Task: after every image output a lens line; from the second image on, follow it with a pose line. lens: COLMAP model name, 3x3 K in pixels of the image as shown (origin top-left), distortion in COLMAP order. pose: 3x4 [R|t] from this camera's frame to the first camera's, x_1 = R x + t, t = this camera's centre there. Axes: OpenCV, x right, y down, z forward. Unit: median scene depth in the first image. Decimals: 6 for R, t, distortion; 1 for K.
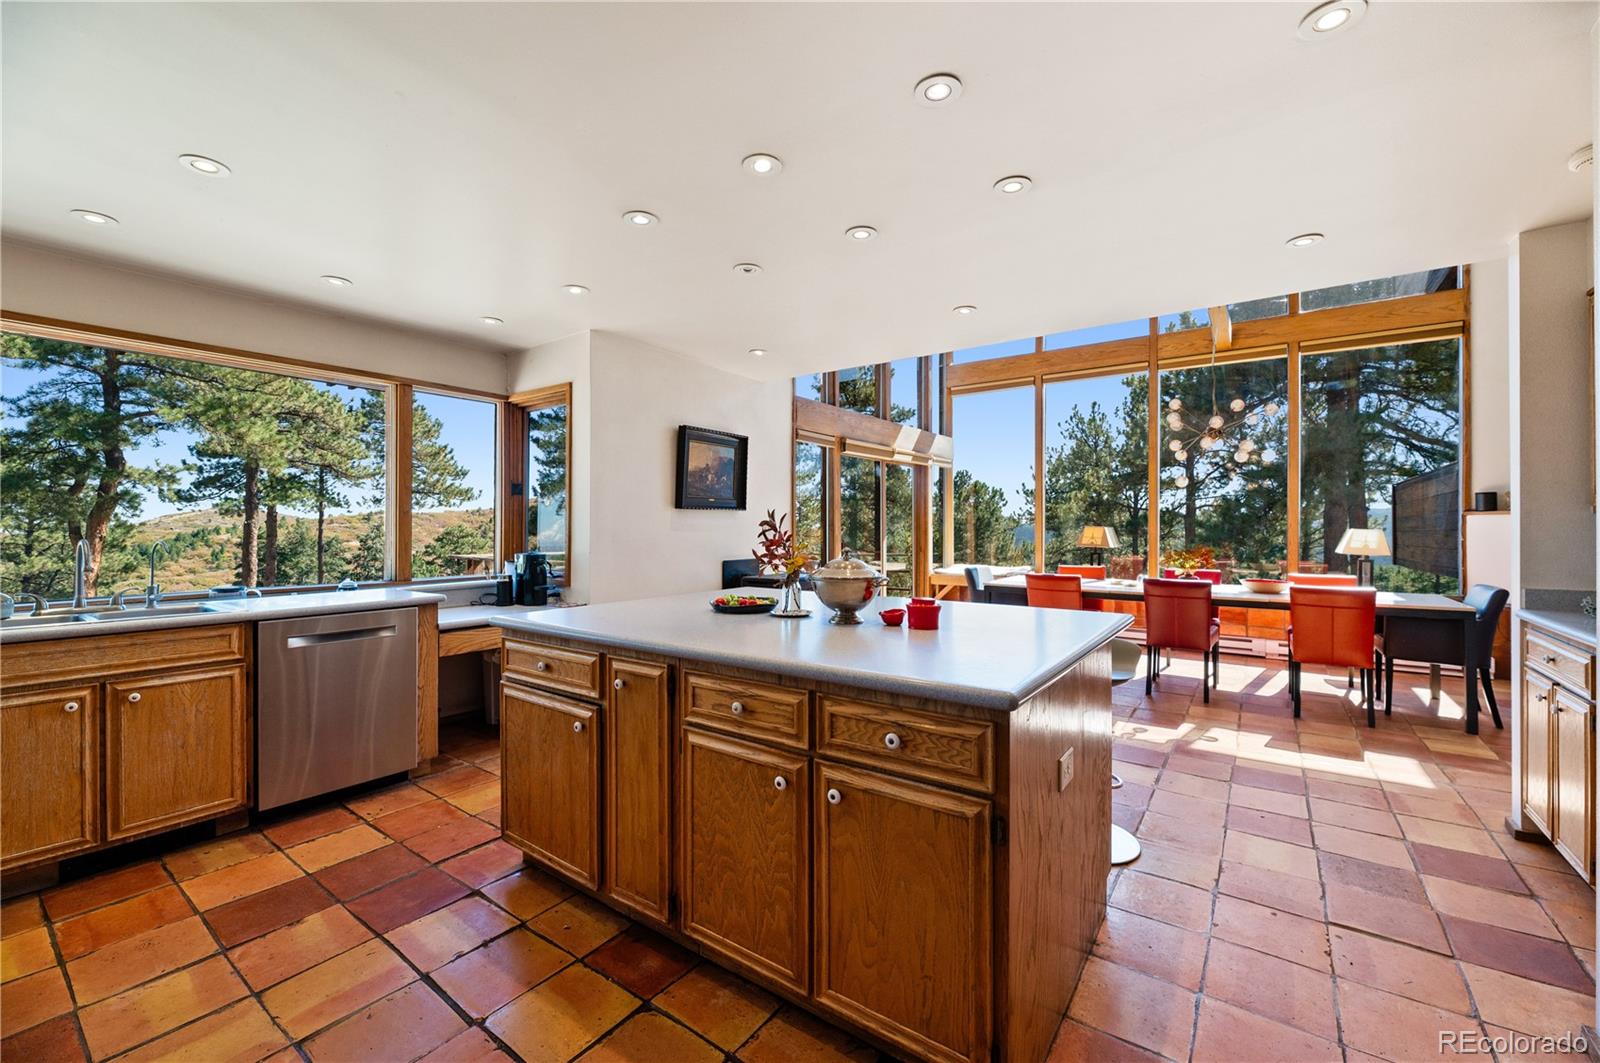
lens RADIAL K [[644.3, 0, 805.6], [0, 644.3, 524.5], [0, 0, 1]] dist [0.000668, 0.000123]
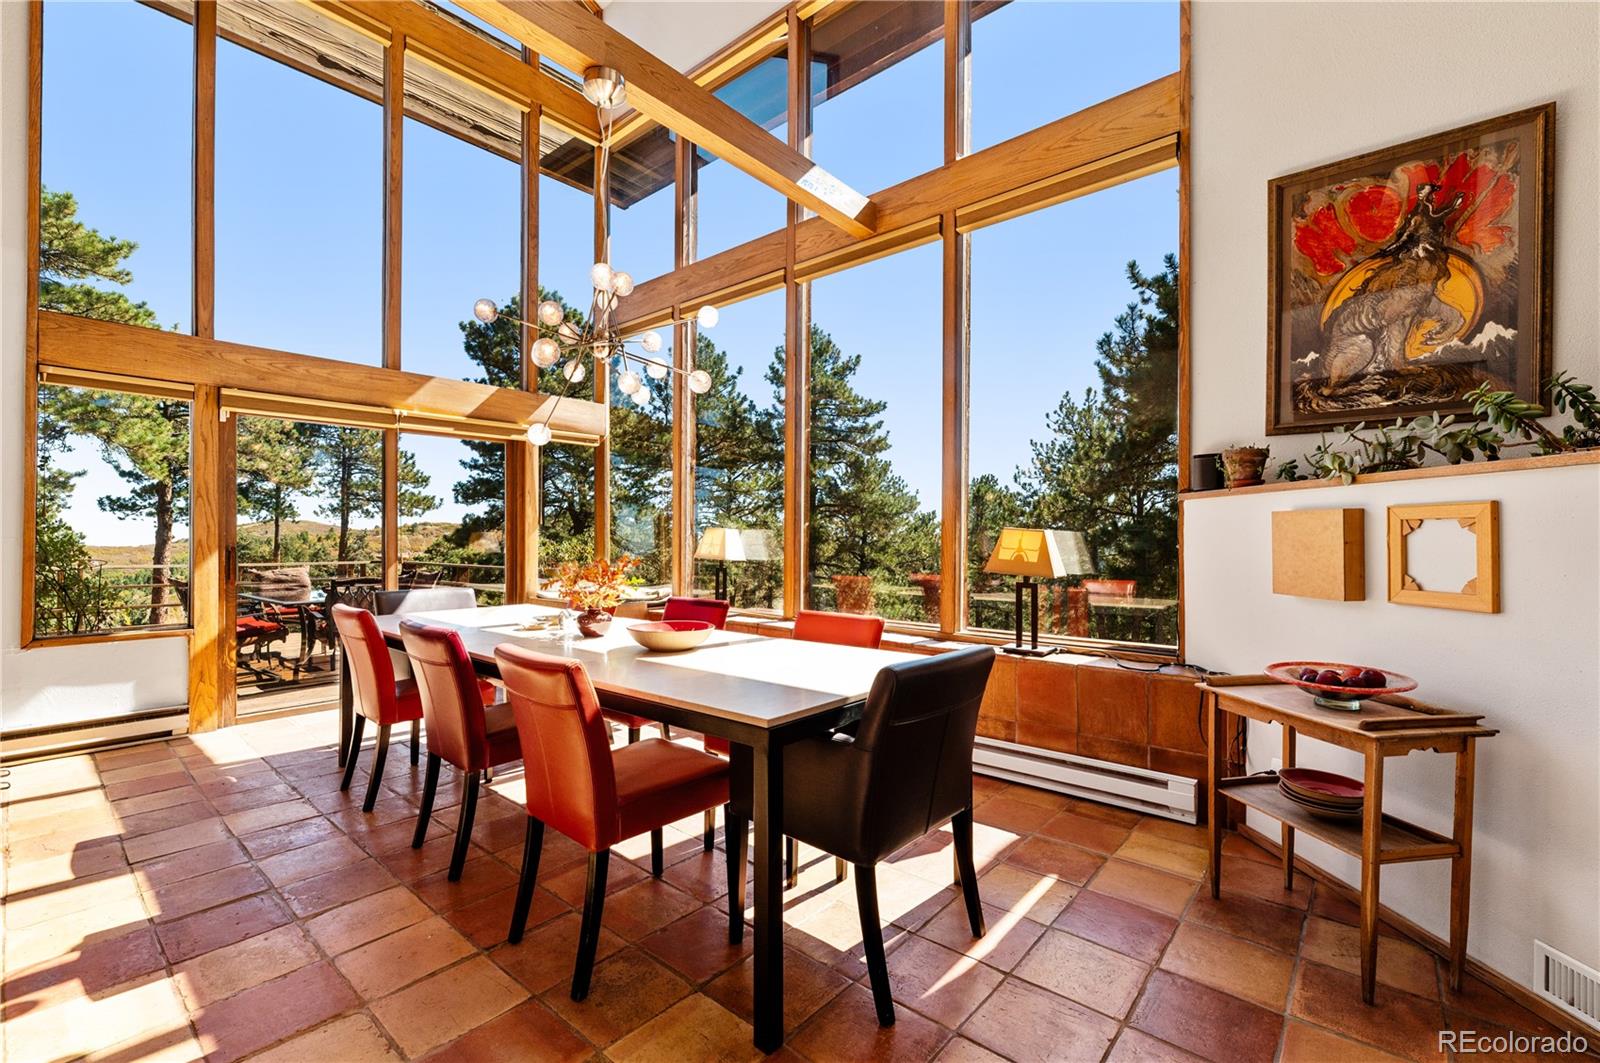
lens RADIAL K [[683.0, 0, 800.0], [0, 683.0, 531.5], [0, 0, 1]] dist [0.011154, -0.000095]
pose [[0.996607, -0.000528, -0.082302, 0.146059], [-0.000042, 0.999976, -0.006924, 0.002831], [0.082304, 0.006904, 0.996583, 0.079954]]
